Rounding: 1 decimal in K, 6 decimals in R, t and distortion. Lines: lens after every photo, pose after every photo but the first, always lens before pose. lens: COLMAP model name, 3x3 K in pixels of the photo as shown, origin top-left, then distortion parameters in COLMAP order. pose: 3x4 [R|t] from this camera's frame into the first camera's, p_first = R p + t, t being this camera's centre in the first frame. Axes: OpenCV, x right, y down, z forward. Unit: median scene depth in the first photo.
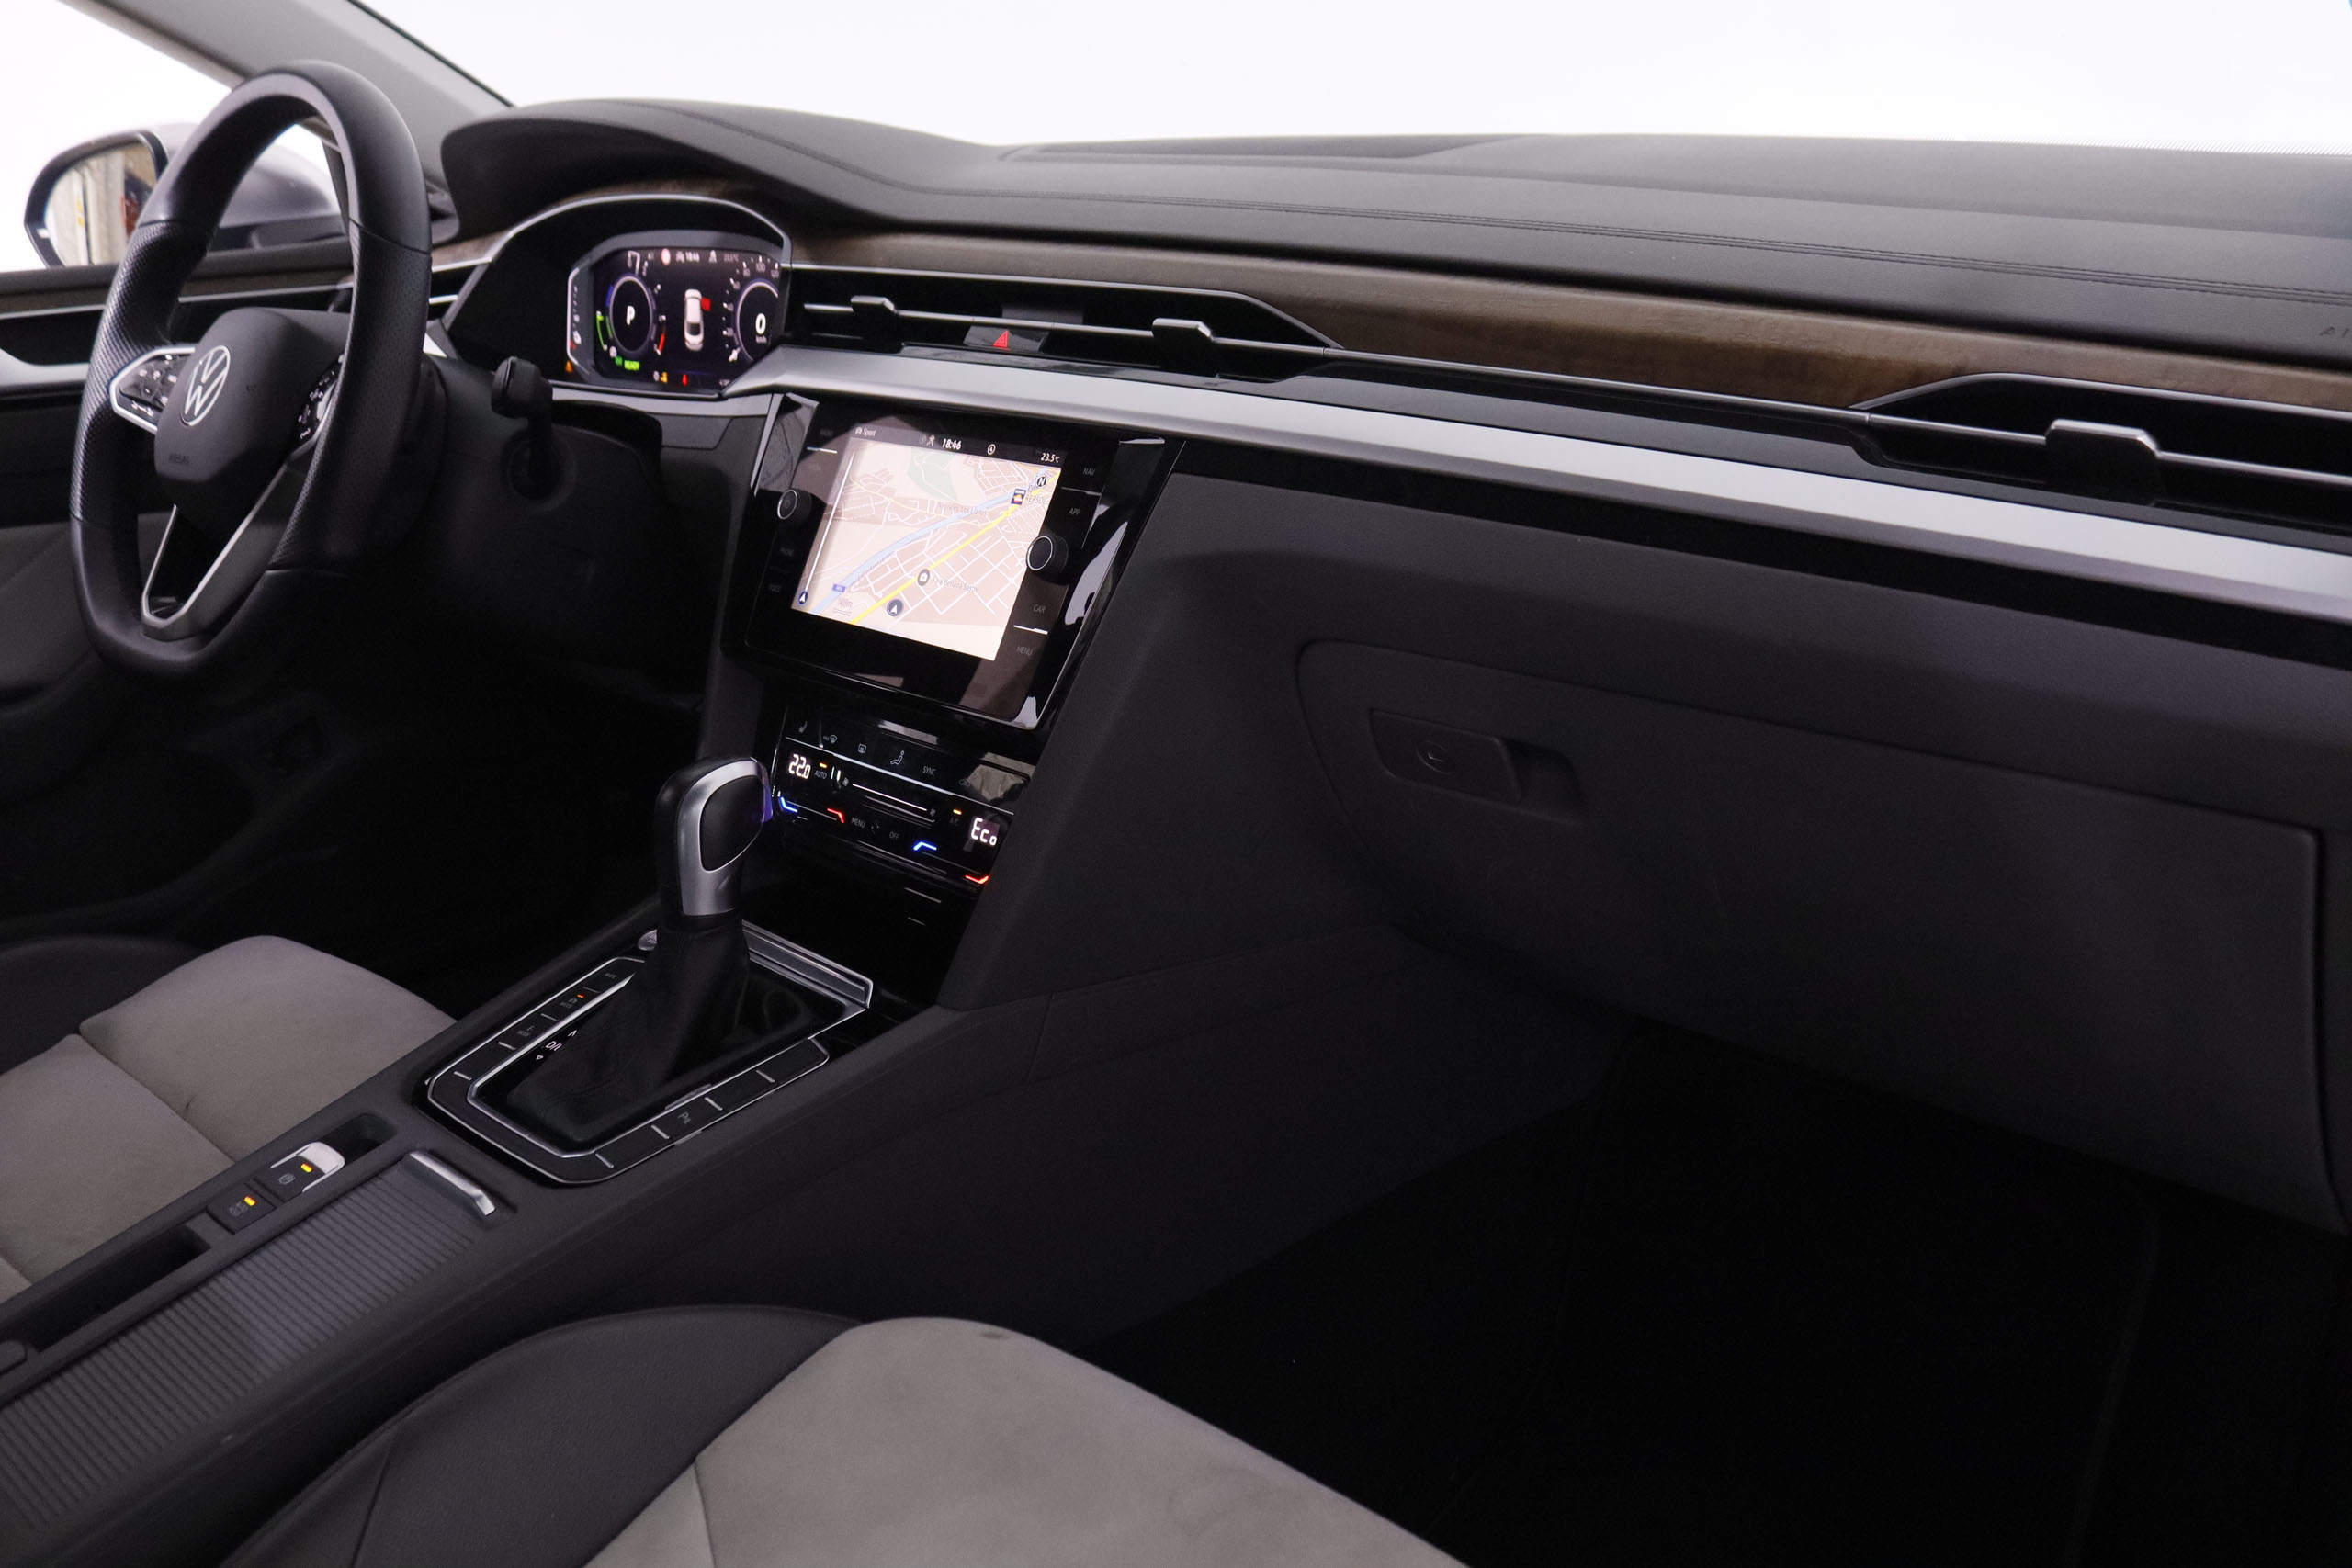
lens RADIAL K [[2190.1, 0, 1176.8], [0, 2190.1, 716.1], [0, 0, 1]] dist [-0.114603, -0.001844]
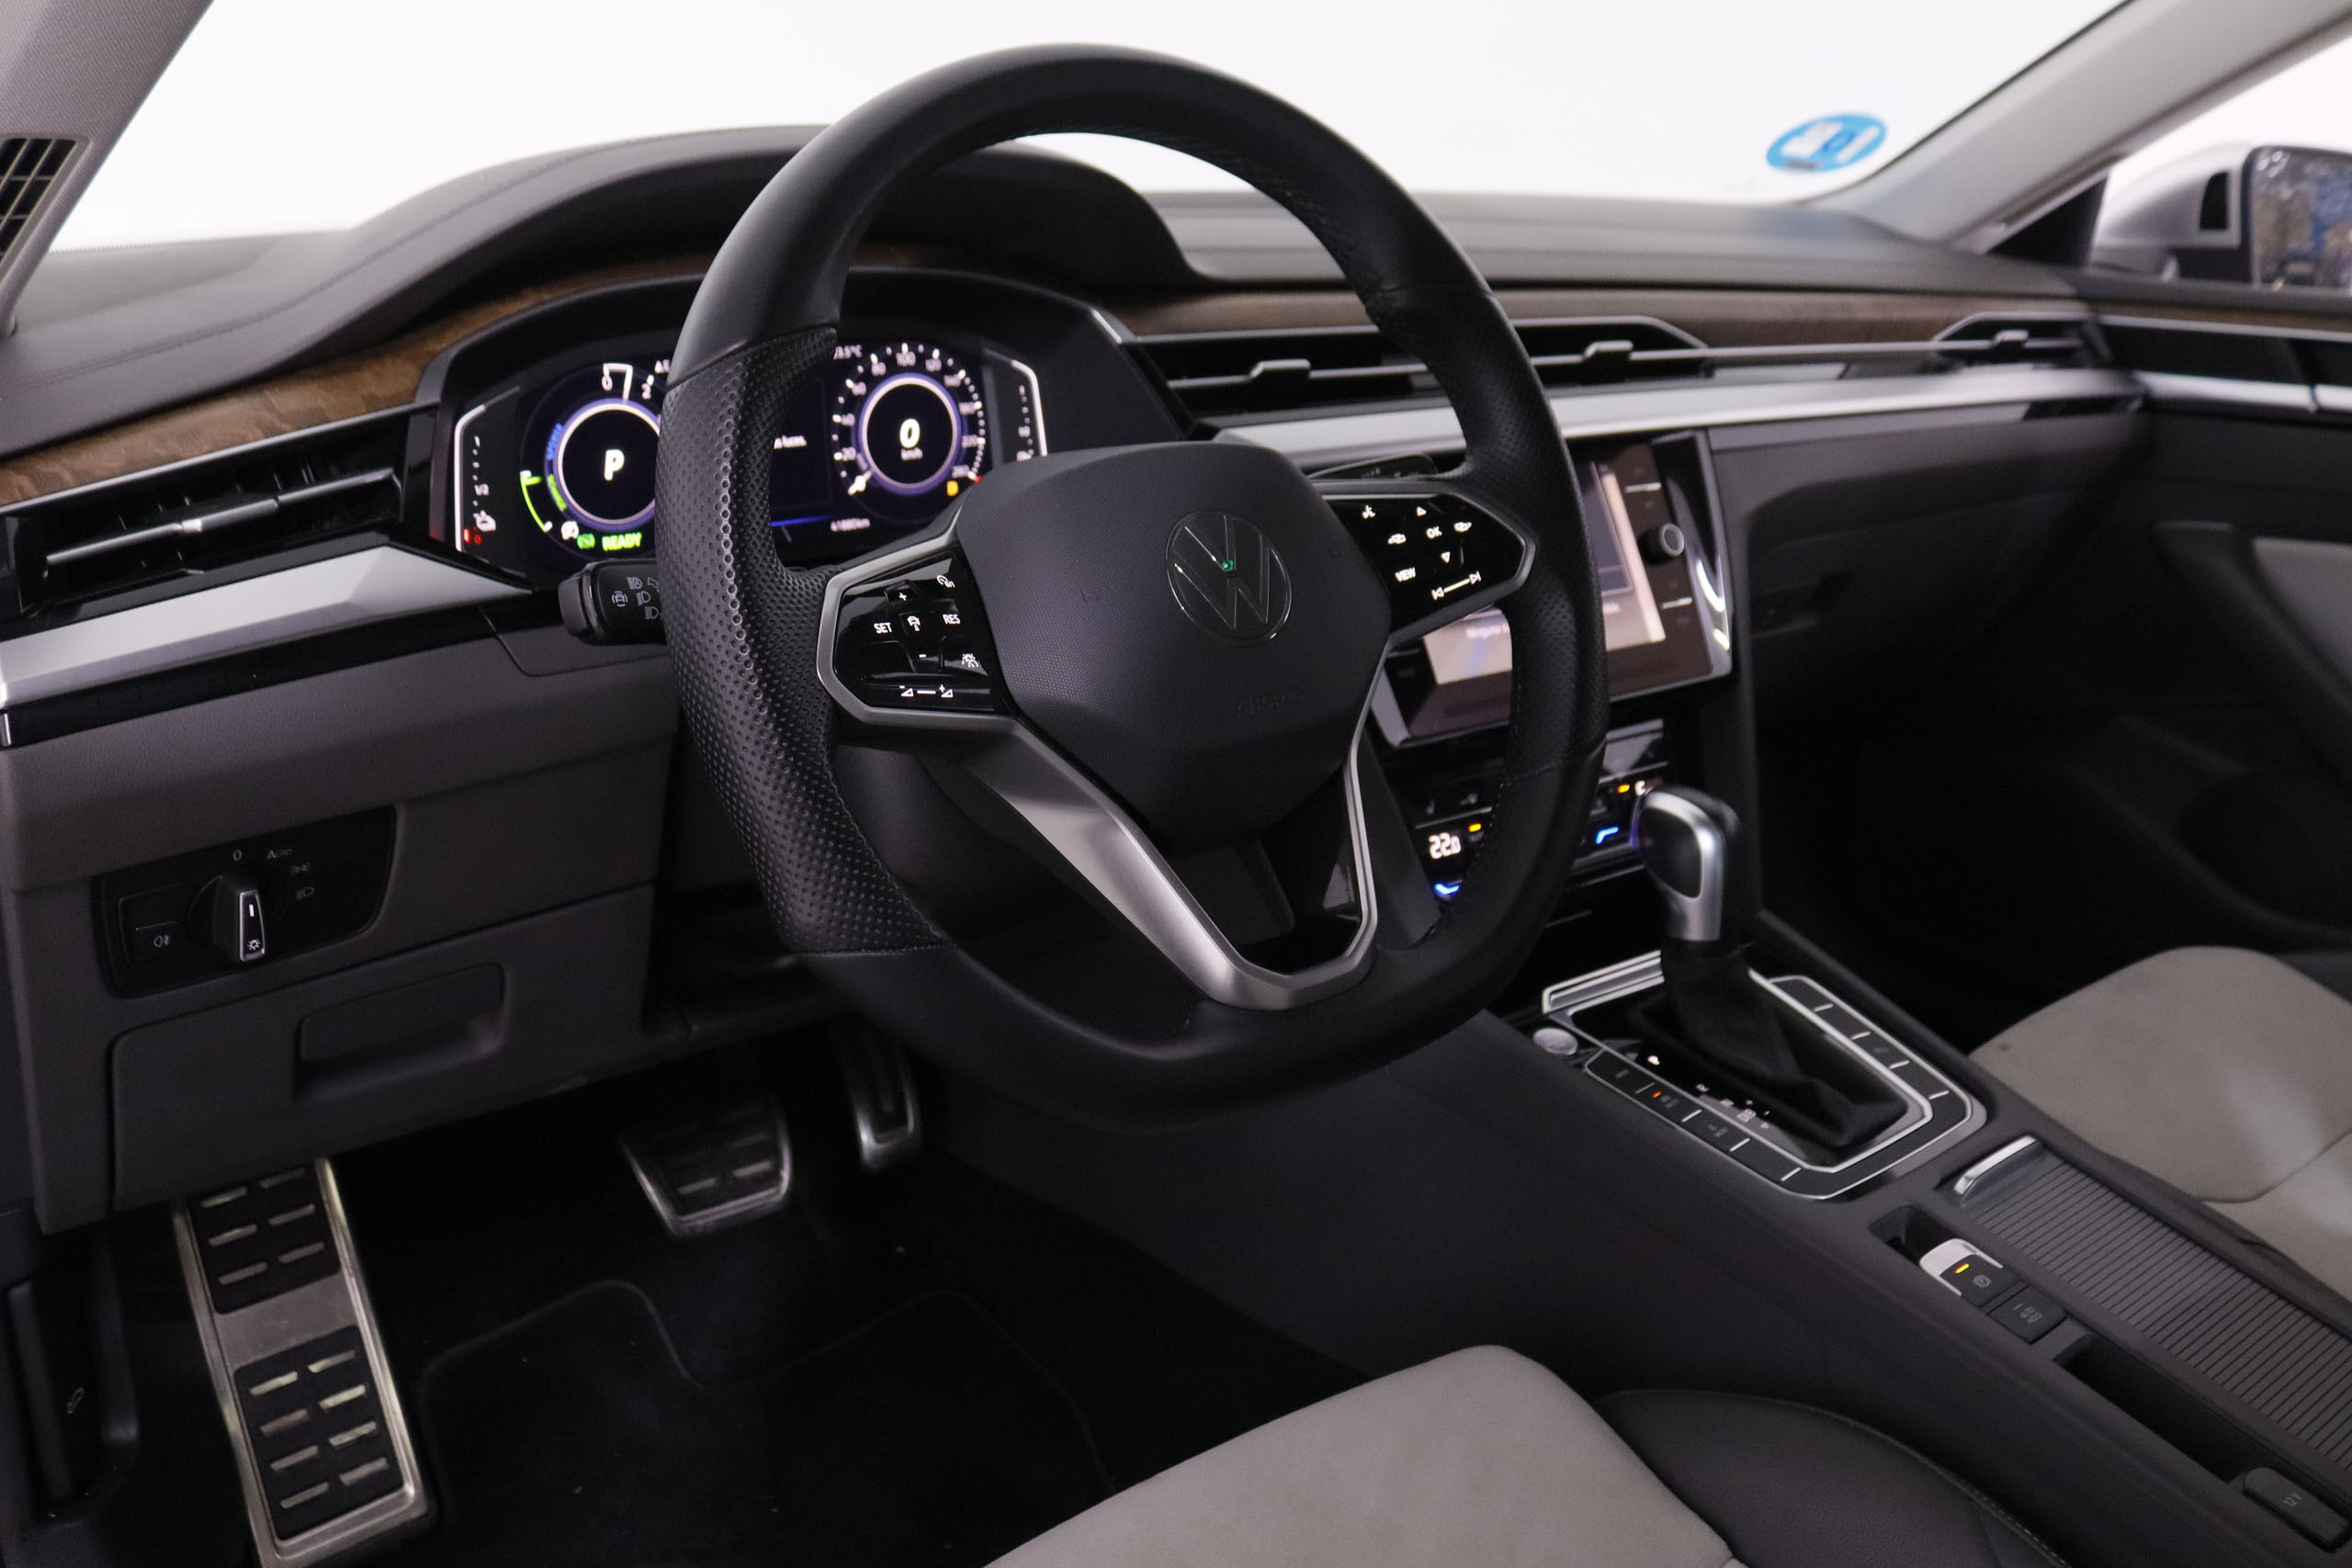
lens RADIAL K [[2064.2, 0, 1237.1], [0, 2064.2, 733.9], [0, 0, 1]] dist [-0.170135, 0.249607]
pose [[0.101276, -0.253787, 0.961943, -0.886777], [0.250355, 0.942300, 0.222247, -0.210350], [-0.962842, 0.218319, 0.158969, 0.793118]]
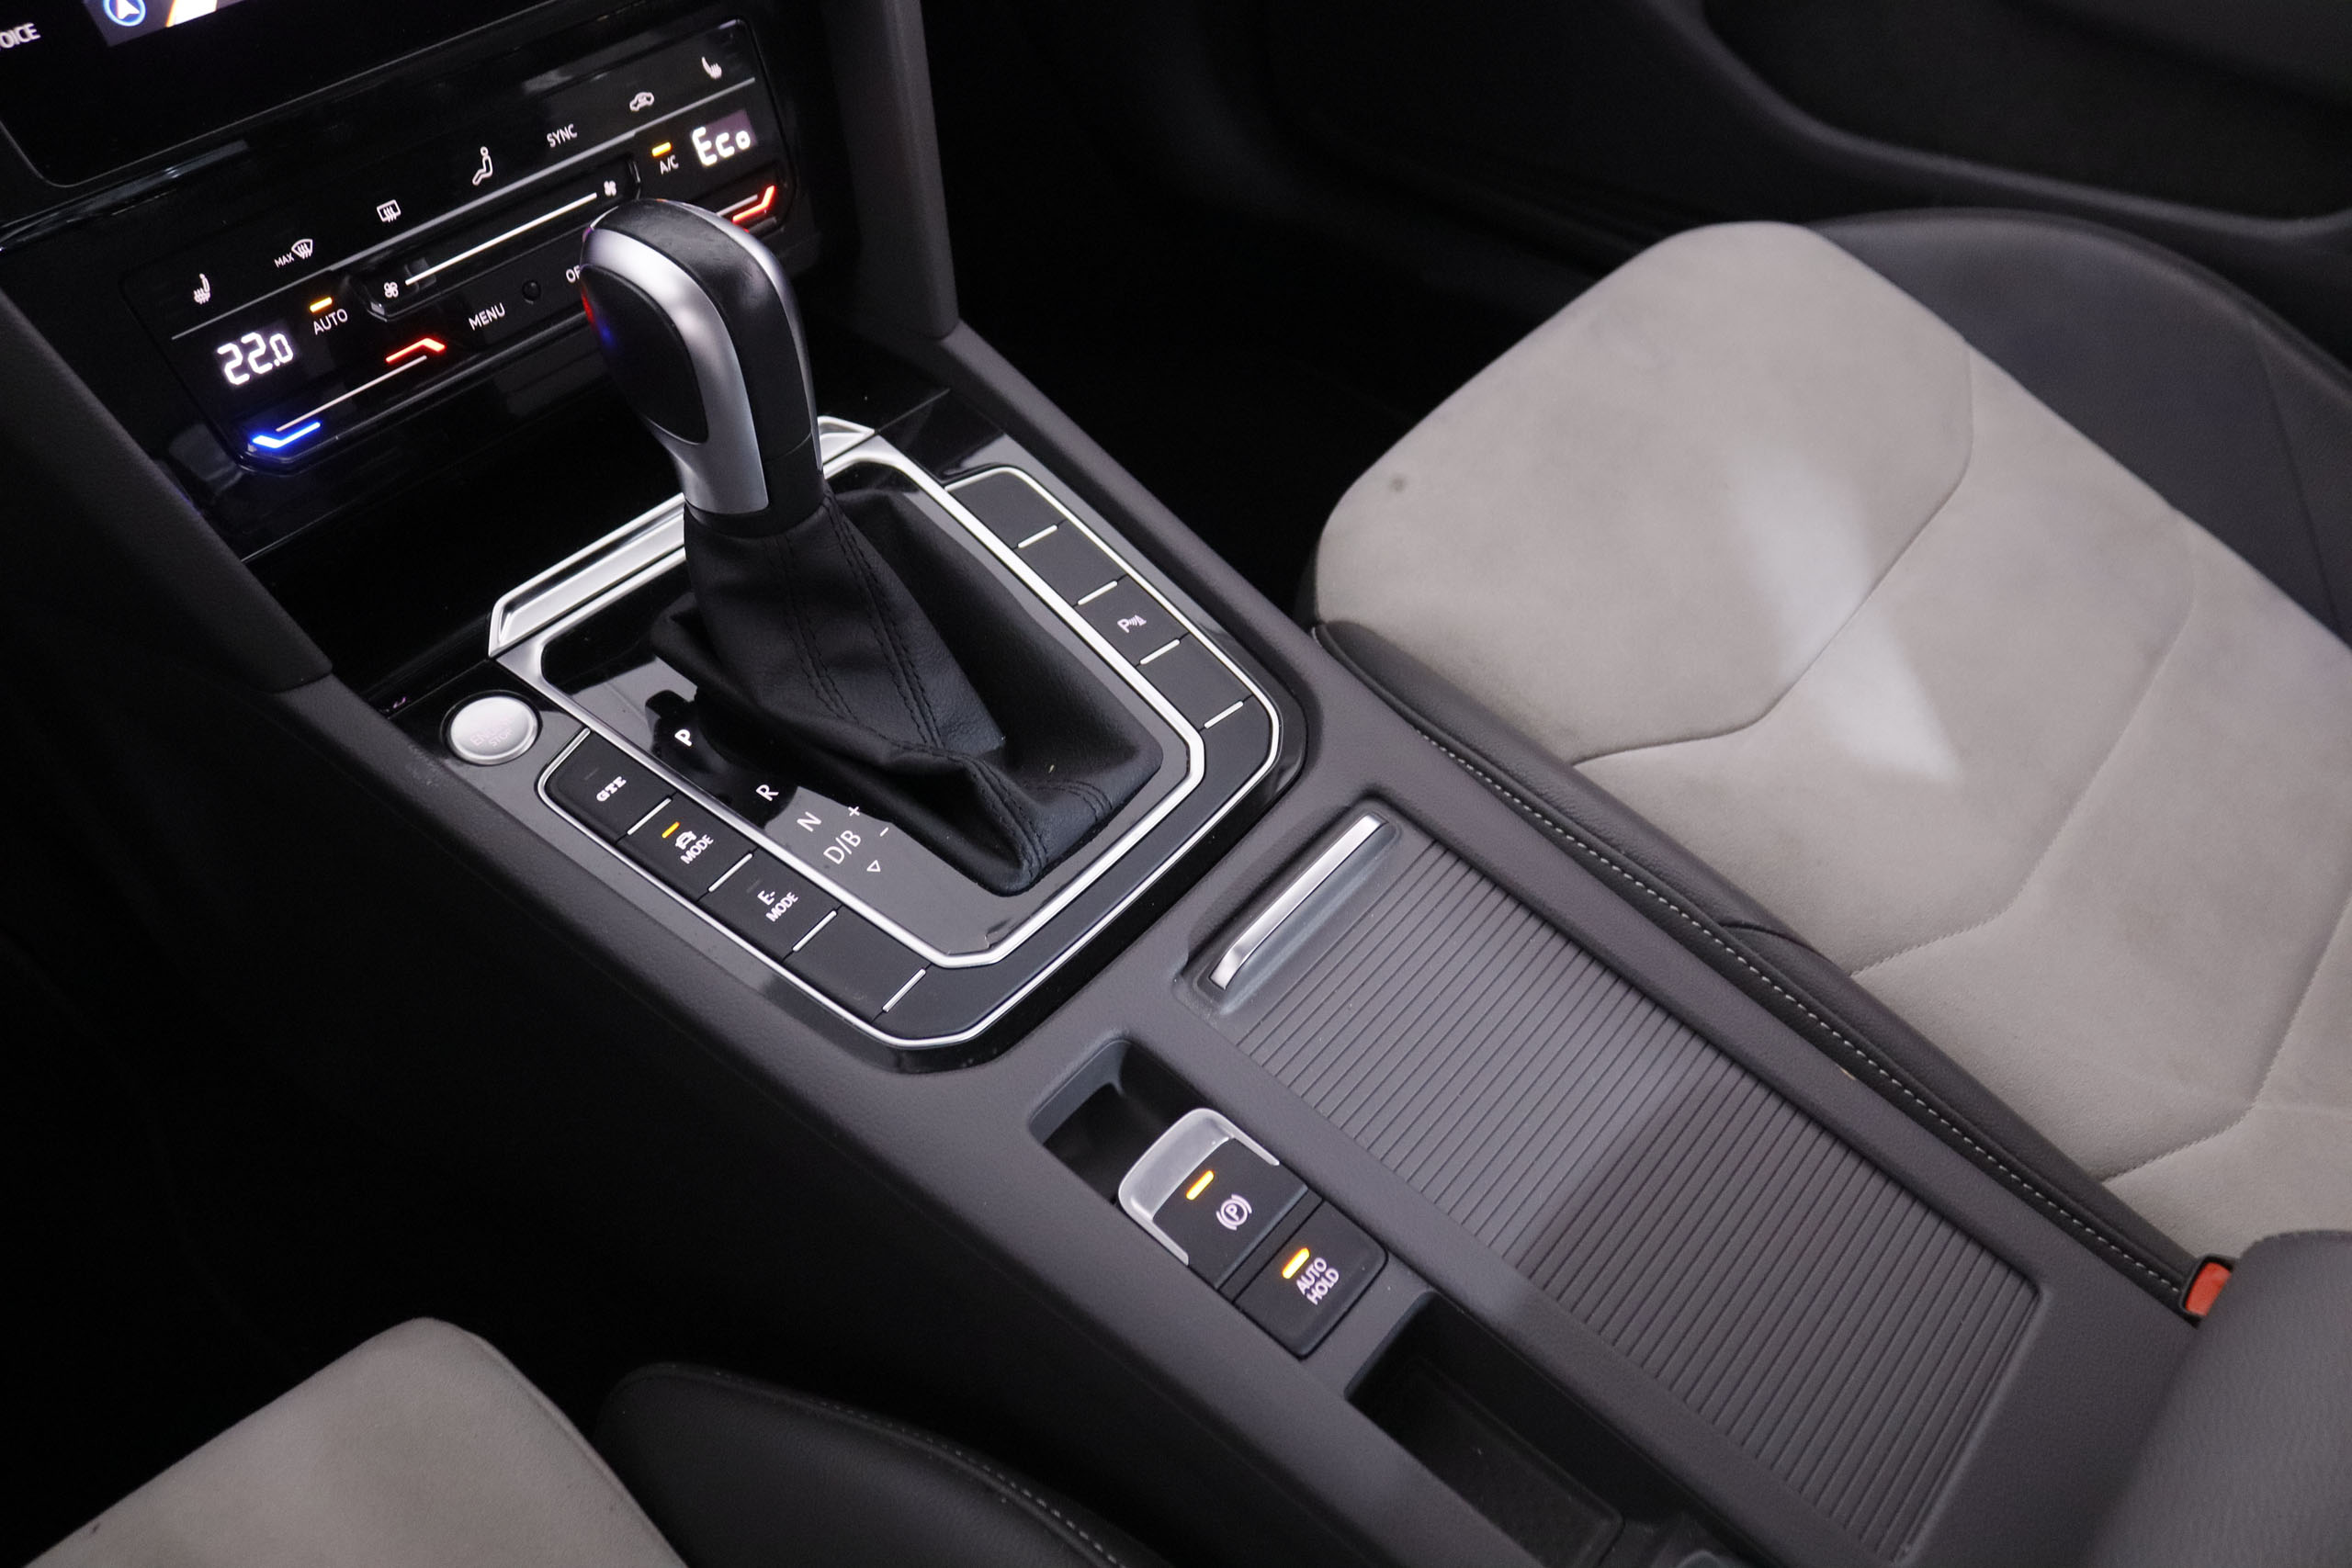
lens RADIAL K [[1934.3, 0, 1166.6], [0, 1934.3, 791.0], [0, 0, 1]] dist [-0.159219, 0.116091]
pose [[-0.080106, -0.684521, 0.724578, -0.478993], [0.280085, 0.682171, 0.675423, -0.116287], [-0.956627, 0.257049, 0.137078, 0.653873]]
